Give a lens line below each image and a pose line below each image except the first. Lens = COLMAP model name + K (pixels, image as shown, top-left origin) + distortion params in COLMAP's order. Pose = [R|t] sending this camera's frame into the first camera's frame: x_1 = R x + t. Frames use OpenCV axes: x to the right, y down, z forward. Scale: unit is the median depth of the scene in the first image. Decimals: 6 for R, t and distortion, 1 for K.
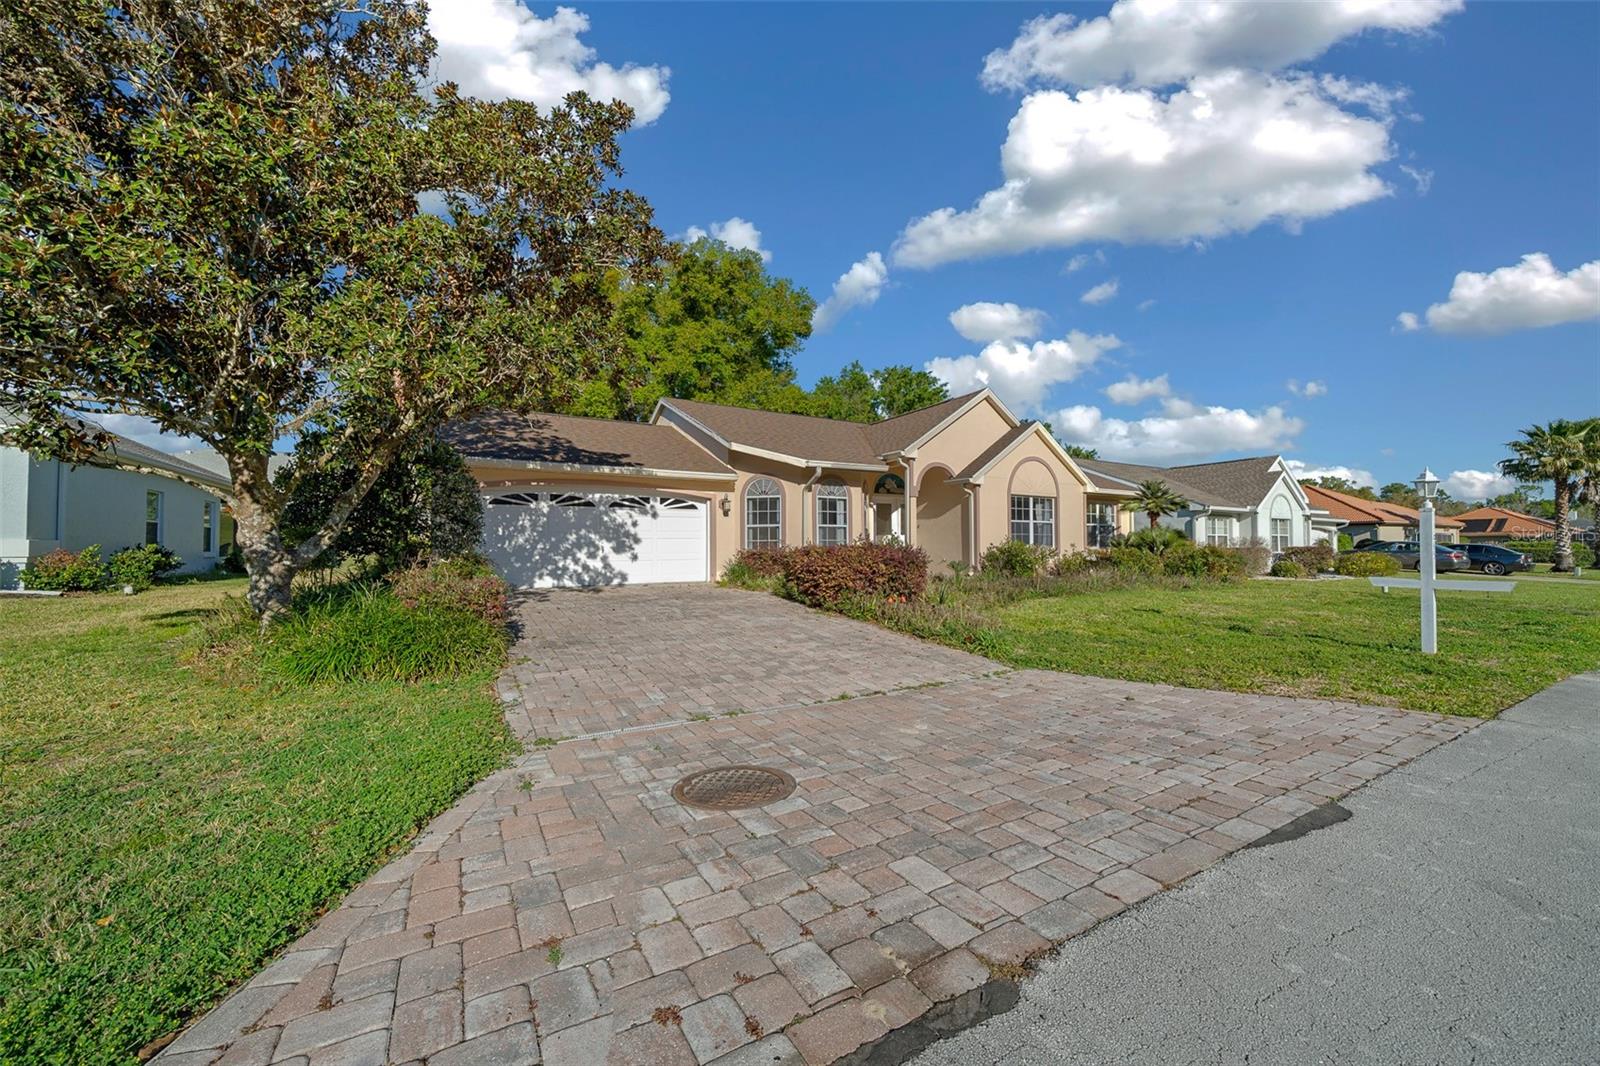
lens RADIAL K [[611.8, 0, 767.9], [0, 611.8, 523.6], [0, 0, 1]] dist [-0.002474, -0.000212]
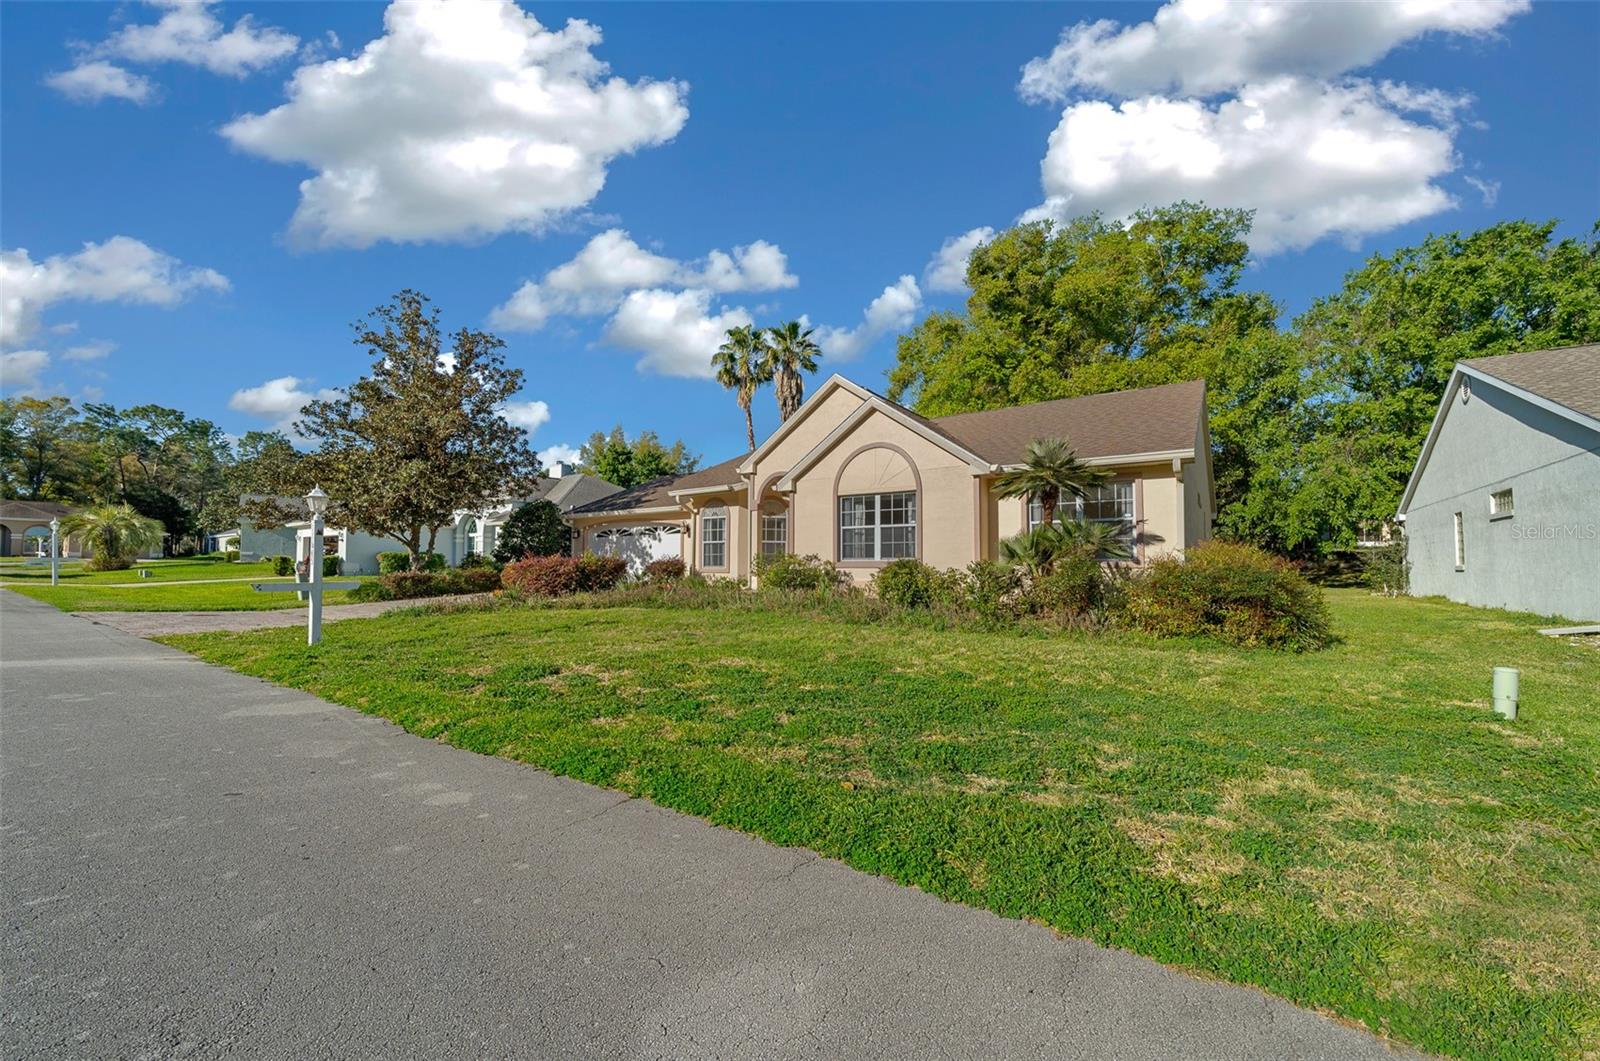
lens RADIAL K [[625.8, 0, 800.0], [0, 625.8, 530.5], [0, 0, 1]] dist [-0.004962, 0.000029]
pose [[0.431462, -0.050968, -0.900690, 1.133667], [0.032789, 0.998629, -0.040803, 0.032315], [0.901535, -0.011928, 0.432542, 0.579949]]
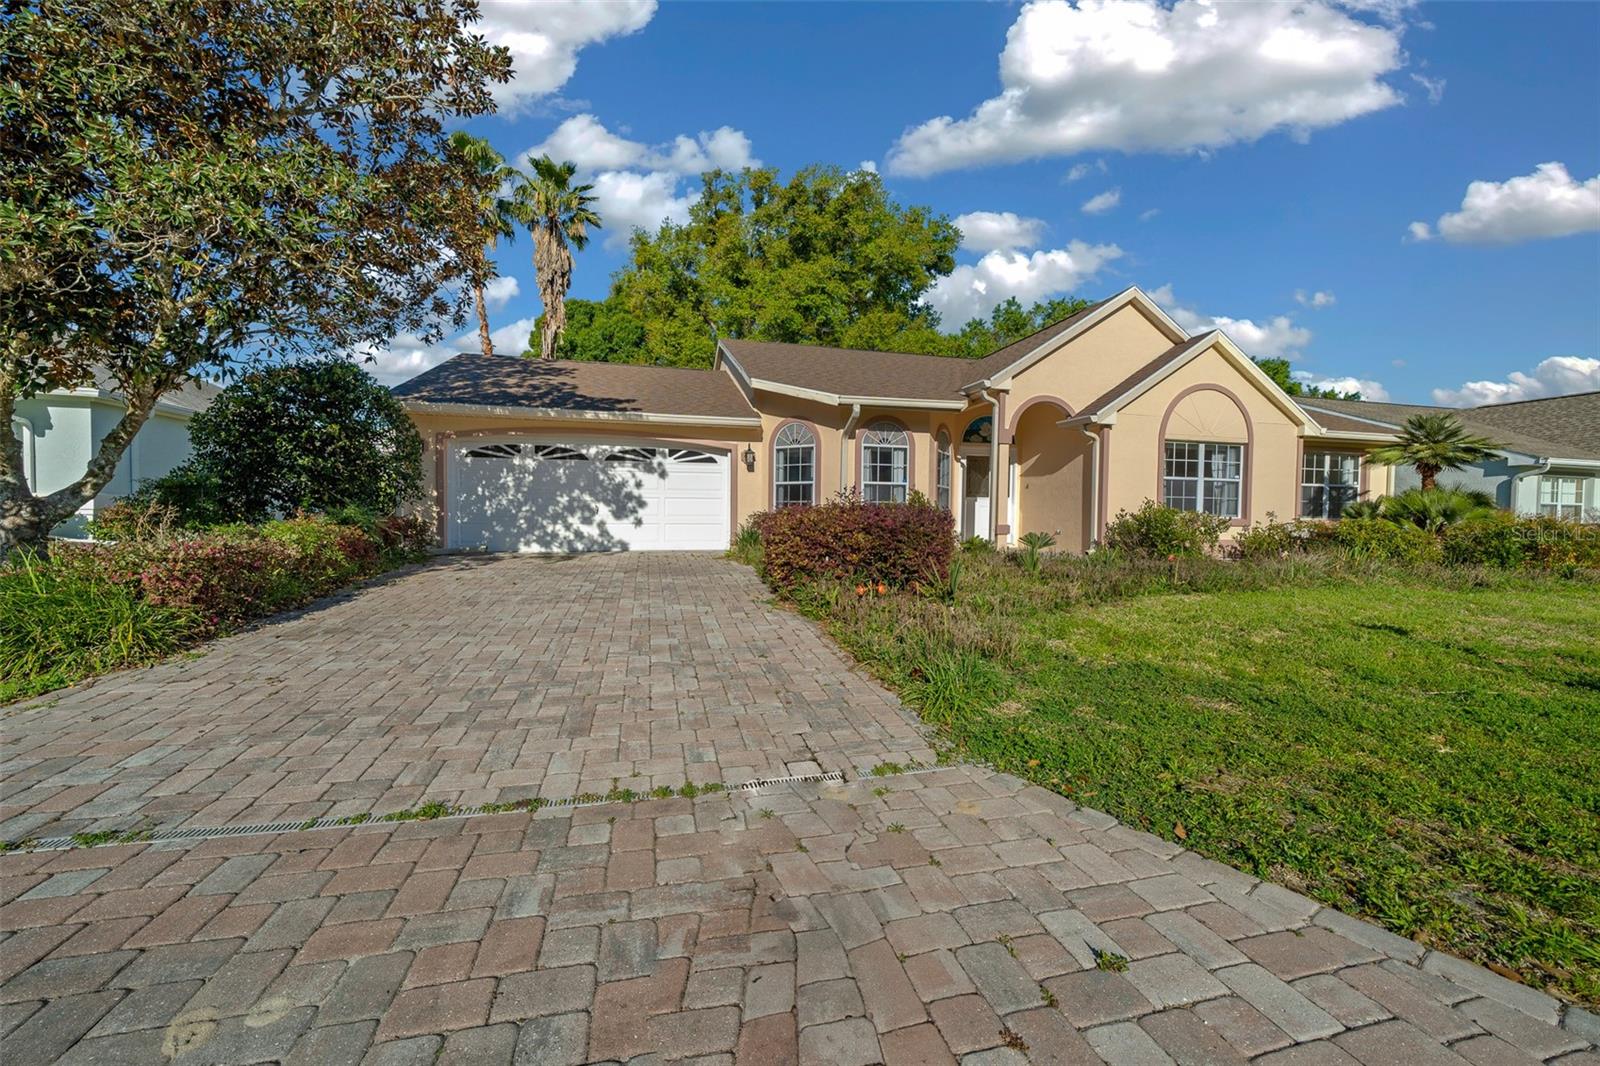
lens RADIAL K [[611.8, 0, 767.9], [0, 611.8, 523.6], [0, 0, 1]] dist [-0.002474, -0.000212]
pose [[0.959351, 0.016310, -0.281743, 0.164458], [-0.002686, 0.998811, 0.048672, 0.014836], [0.282202, -0.045937, 0.958255, 0.212504]]
